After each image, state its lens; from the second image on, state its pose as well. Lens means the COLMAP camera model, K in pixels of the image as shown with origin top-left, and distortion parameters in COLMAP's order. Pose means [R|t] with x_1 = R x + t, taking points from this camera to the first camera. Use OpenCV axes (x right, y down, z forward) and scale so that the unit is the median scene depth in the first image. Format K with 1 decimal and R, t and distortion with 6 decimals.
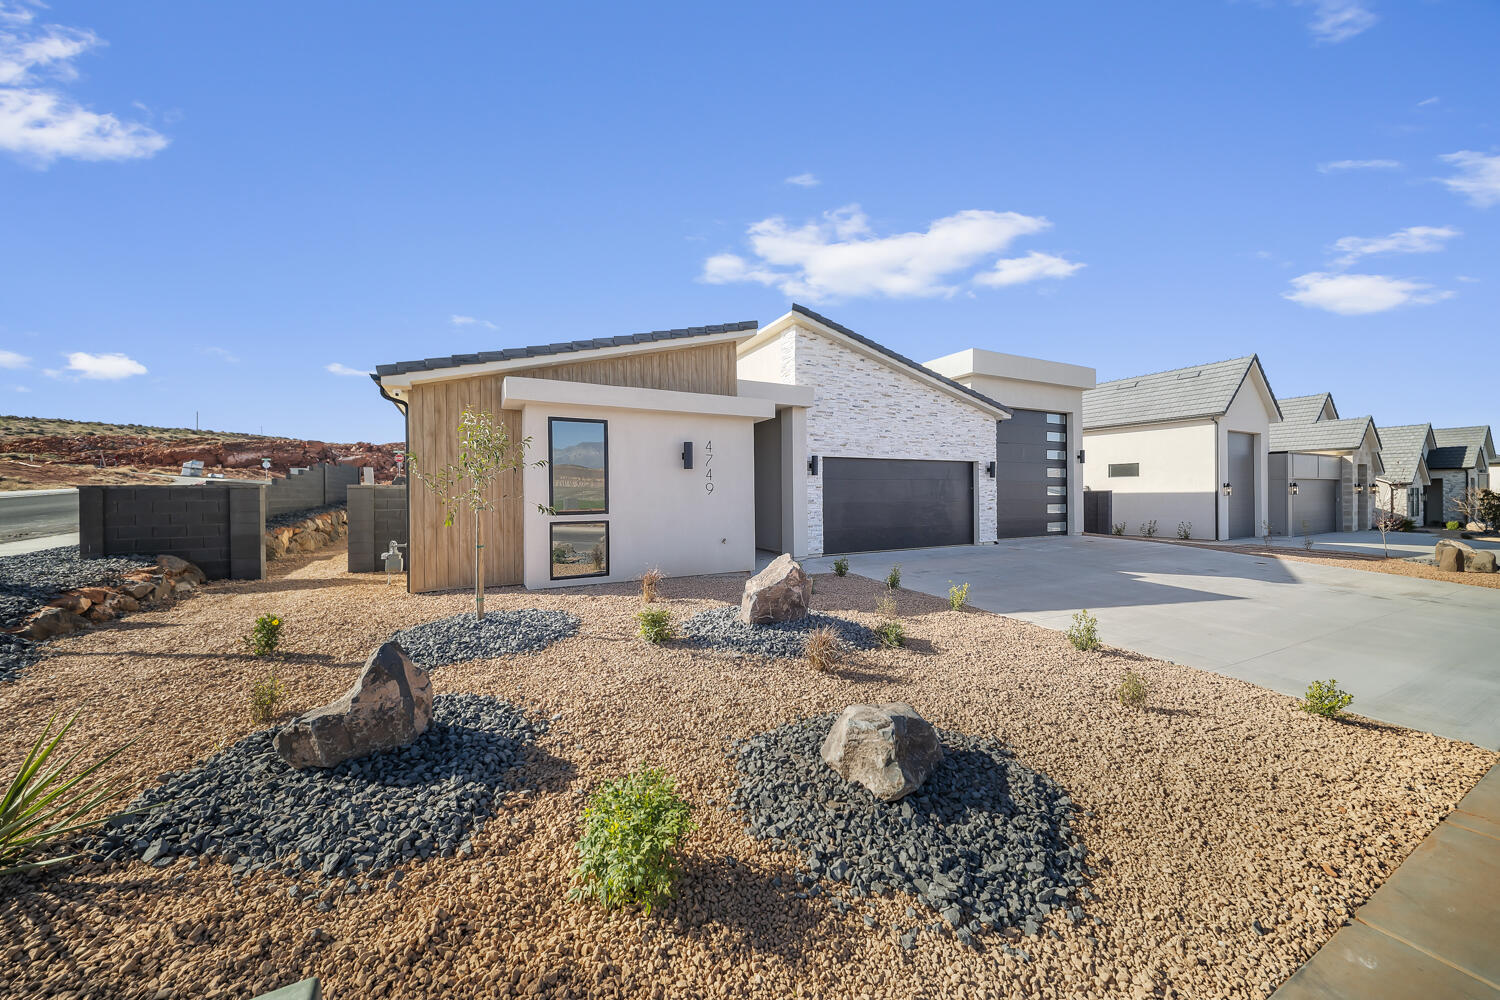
lens RADIAL K [[528.4, 0, 745.8], [0, 528.4, 495.3], [0, 0, 1]] dist [-0.001718, -0.003915]
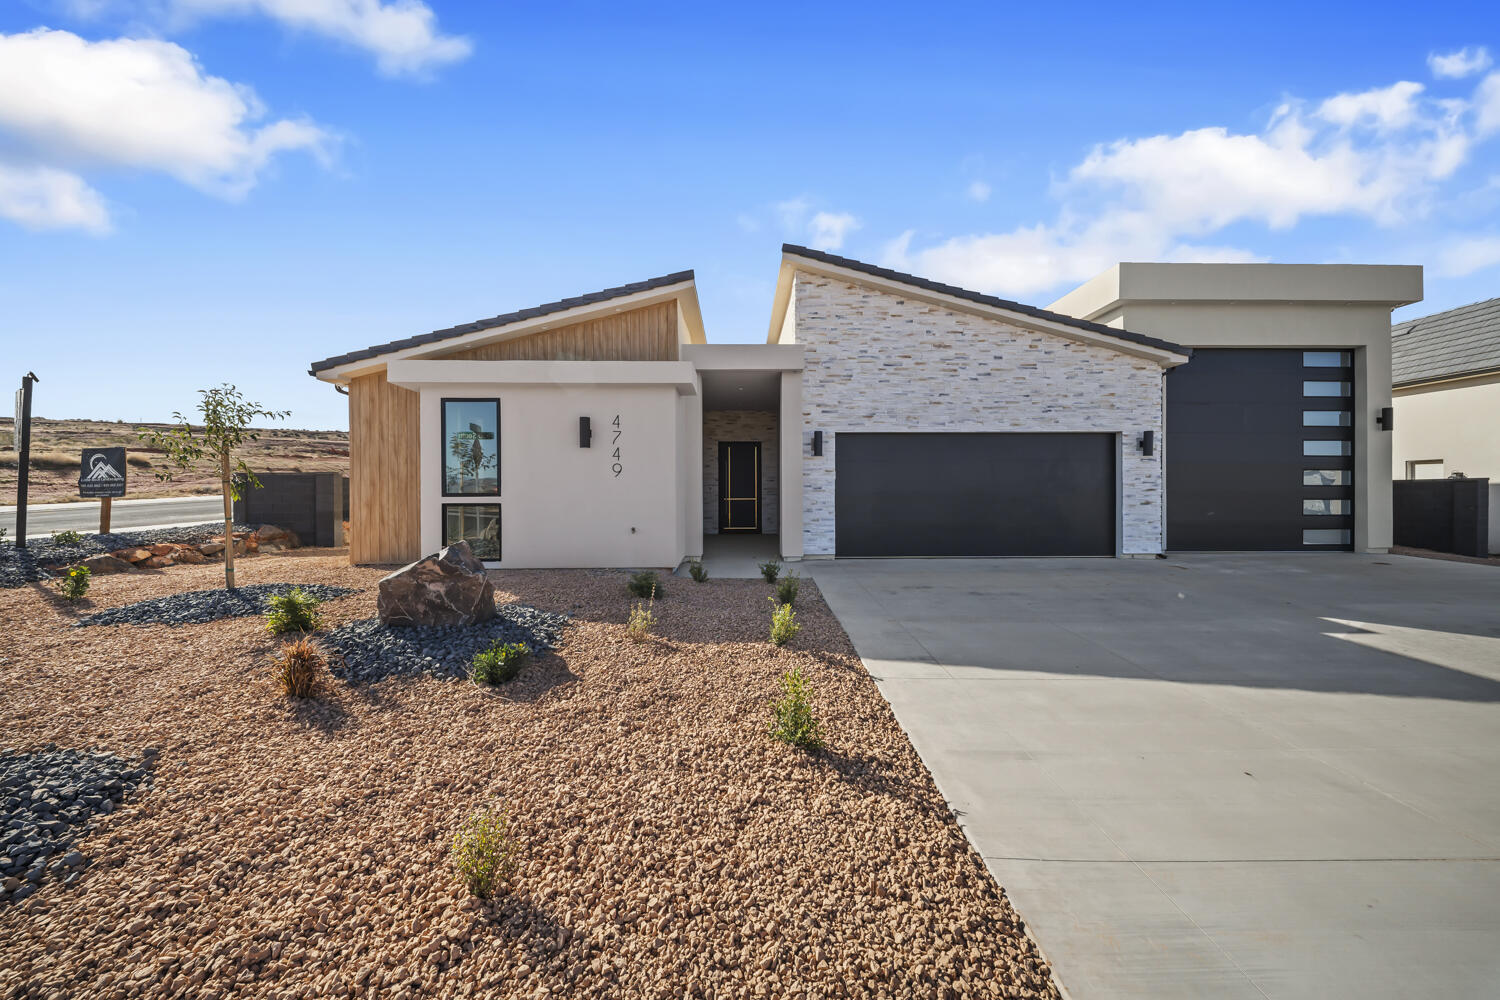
lens RADIAL K [[528.4, 0, 742.5], [0, 528.4, 495.5], [0, 0, 1]] dist [-0.001718, -0.003915]
pose [[0.892733, 0.006694, -0.450536, 0.368246], [-0.005016, 0.999975, 0.004918, 0.017527], [0.450558, -0.002131, 0.892745, 0.226724]]
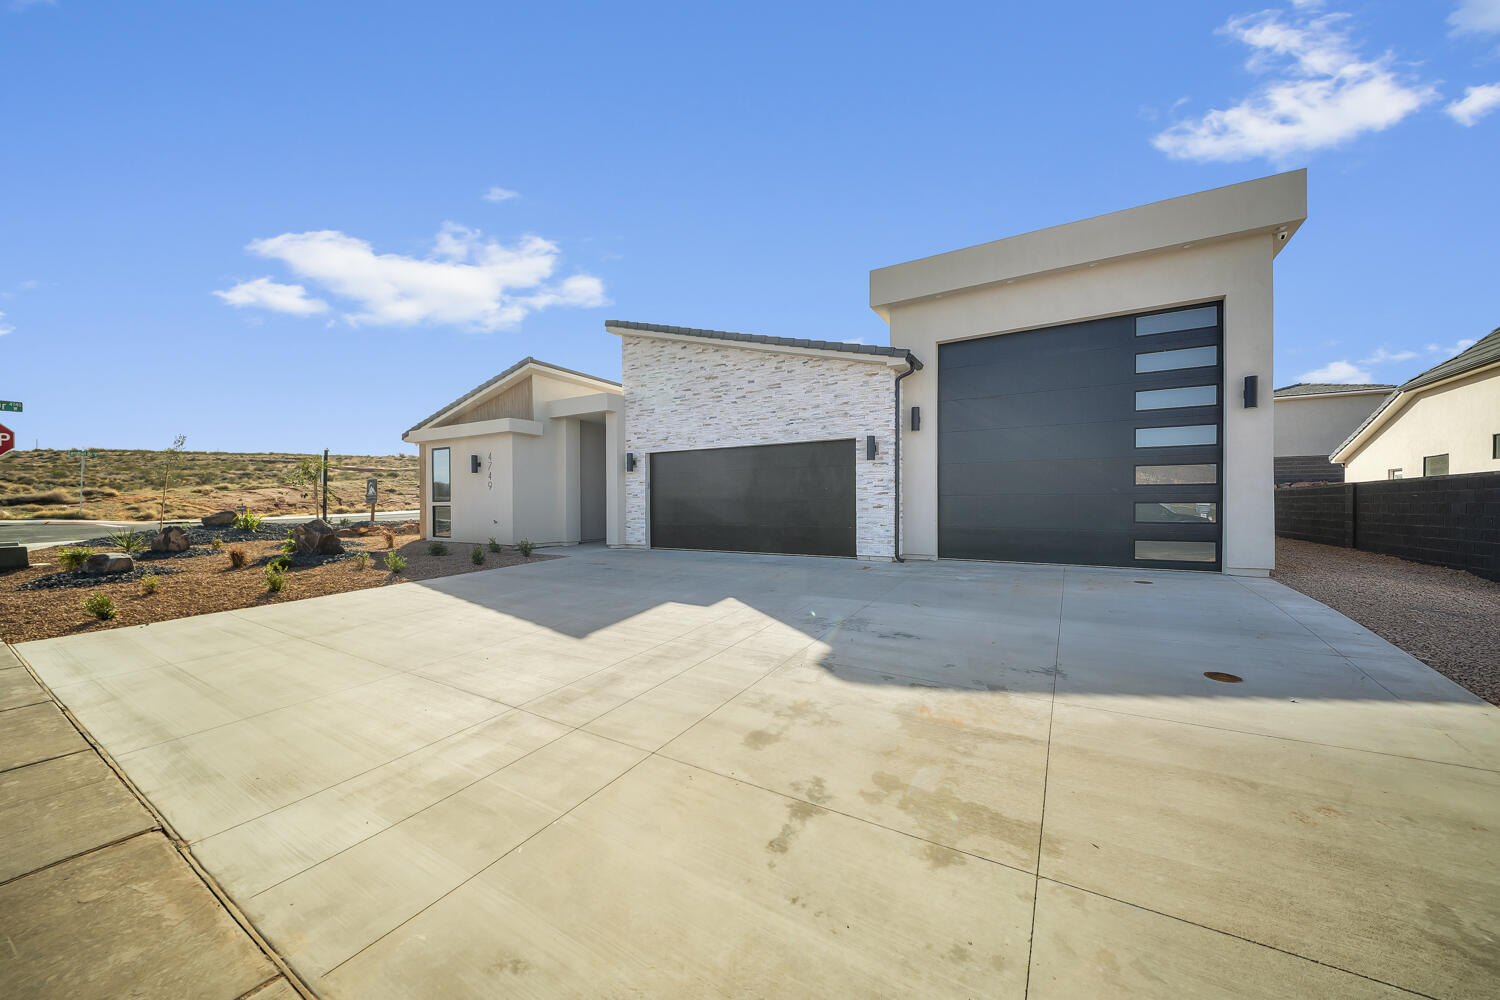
lens RADIAL K [[528.4, 0, 752.5], [0, 528.4, 503.6], [0, 0, 1]] dist [-0.001718, -0.003915]
pose [[0.527614, 0.007520, -0.849451, 1.122312], [0.002092, 0.999946, 0.010151, 0.016881], [0.849482, -0.007133, 0.527570, 0.610628]]
